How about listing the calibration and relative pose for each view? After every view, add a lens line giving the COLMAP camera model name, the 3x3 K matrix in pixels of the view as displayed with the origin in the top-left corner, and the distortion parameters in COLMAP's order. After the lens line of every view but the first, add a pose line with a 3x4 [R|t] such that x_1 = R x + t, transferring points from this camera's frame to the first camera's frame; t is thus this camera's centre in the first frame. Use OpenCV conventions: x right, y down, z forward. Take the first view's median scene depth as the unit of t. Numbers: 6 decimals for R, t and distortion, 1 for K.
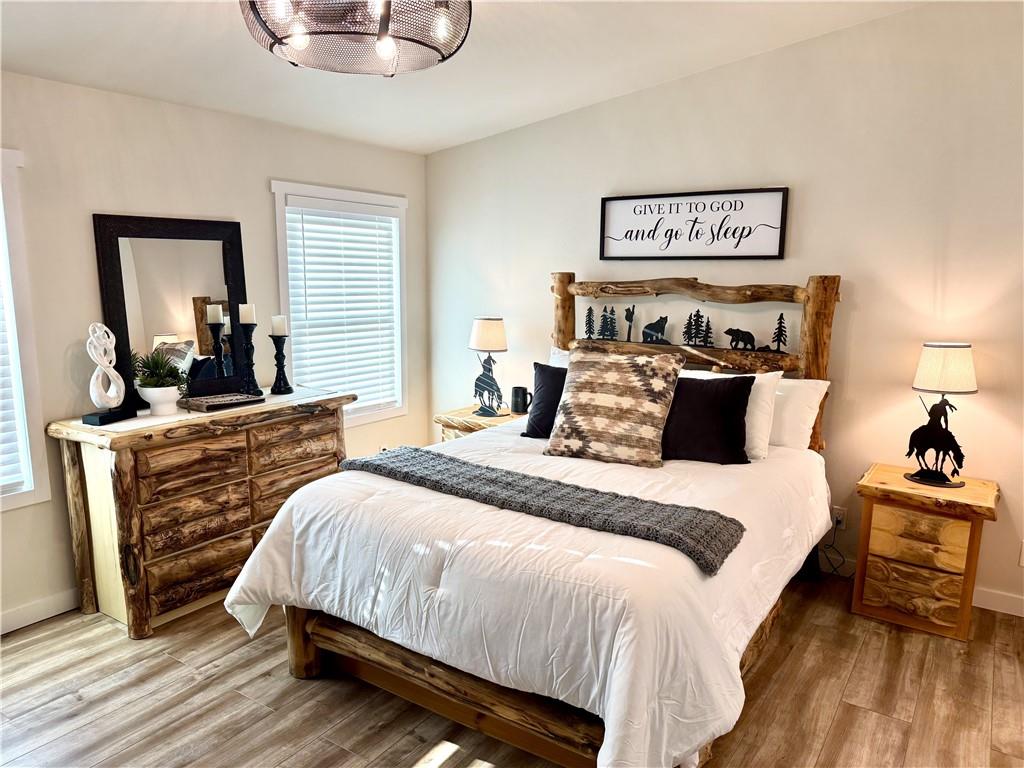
lens RADIAL K [[716.3, 0, 515.9], [0, 716.3, 395.2], [0, 0, 1]] dist [0.026770, -0.031813]
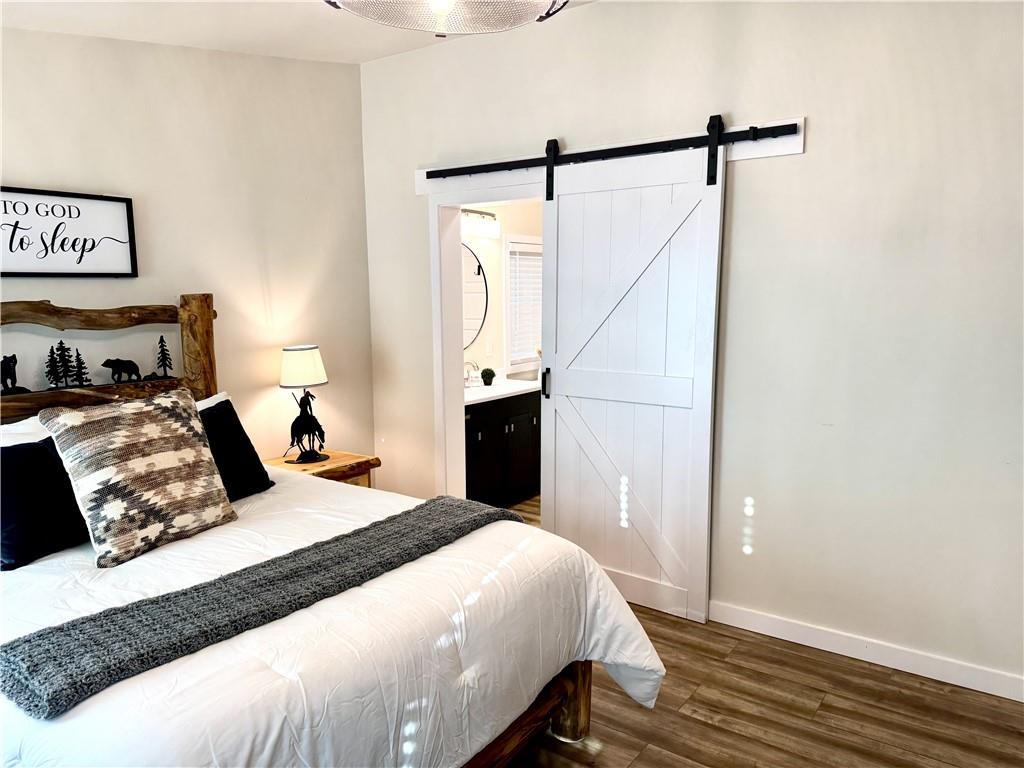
lens RADIAL K [[716.3, 0, 517.1], [0, 716.3, 377.4], [0, 0, 1]] dist [0.026770, -0.031813]
pose [[0.020571, -0.131608, 0.991088, -0.572328], [0.185107, 0.974661, 0.125585, -0.098963], [-0.982503, 0.180874, 0.044411, 0.553373]]
